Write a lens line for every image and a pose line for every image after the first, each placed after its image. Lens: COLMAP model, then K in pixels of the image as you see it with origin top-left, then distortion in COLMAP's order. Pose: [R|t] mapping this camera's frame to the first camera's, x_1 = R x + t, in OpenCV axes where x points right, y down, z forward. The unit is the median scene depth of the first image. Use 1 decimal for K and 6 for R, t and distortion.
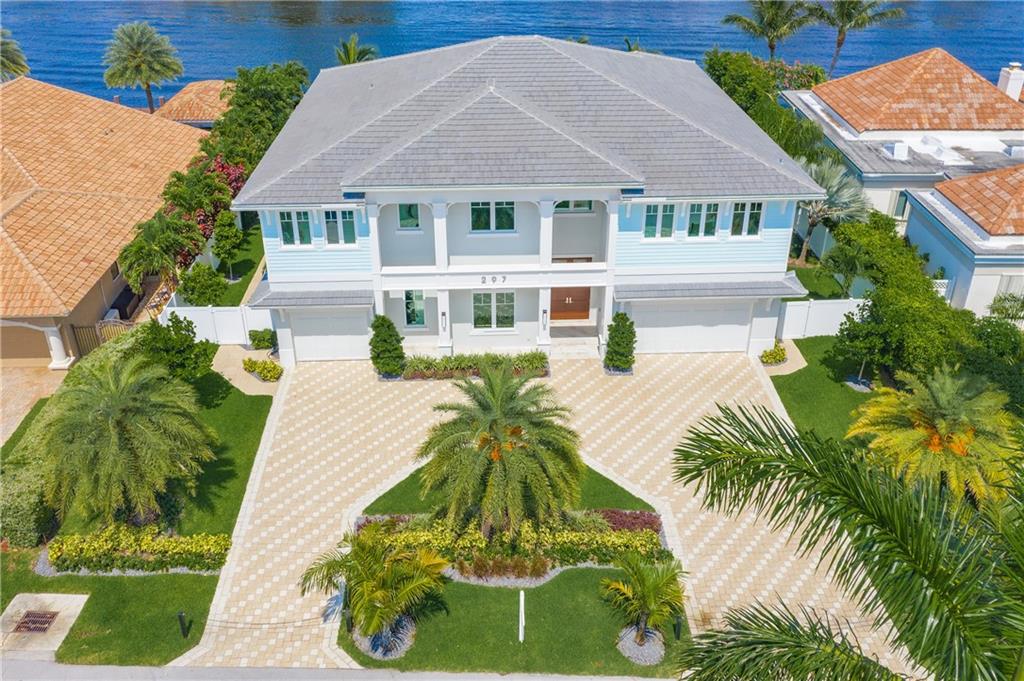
lens RADIAL K [[830.8, 0, 528.6], [0, 830.8, 333.4], [0, 0, 1]] dist [0.007074, 0.001849]
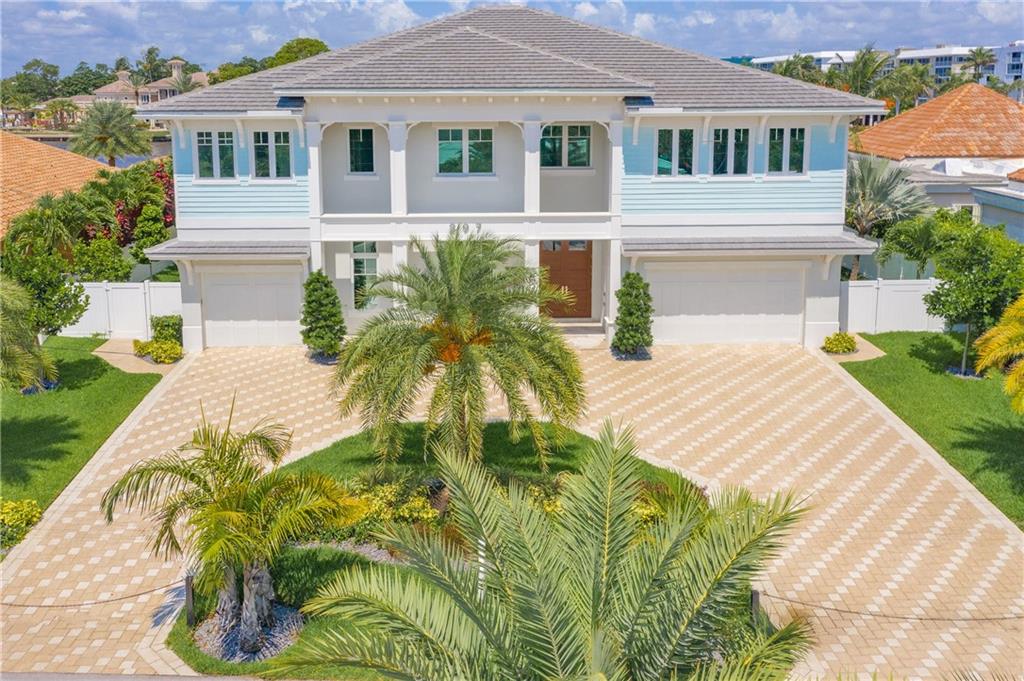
lens RADIAL K [[821.7, 0, 512.0], [0, 821.7, 340.5], [0, 0, 1]] dist [0.003543, 0.004573]
pose [[0.999544, -0.005937, -0.029618, 0.023811], [-0.004286, 0.942698, -0.333621, 0.289427], [0.029901, 0.333595, 0.942242, 0.313879]]
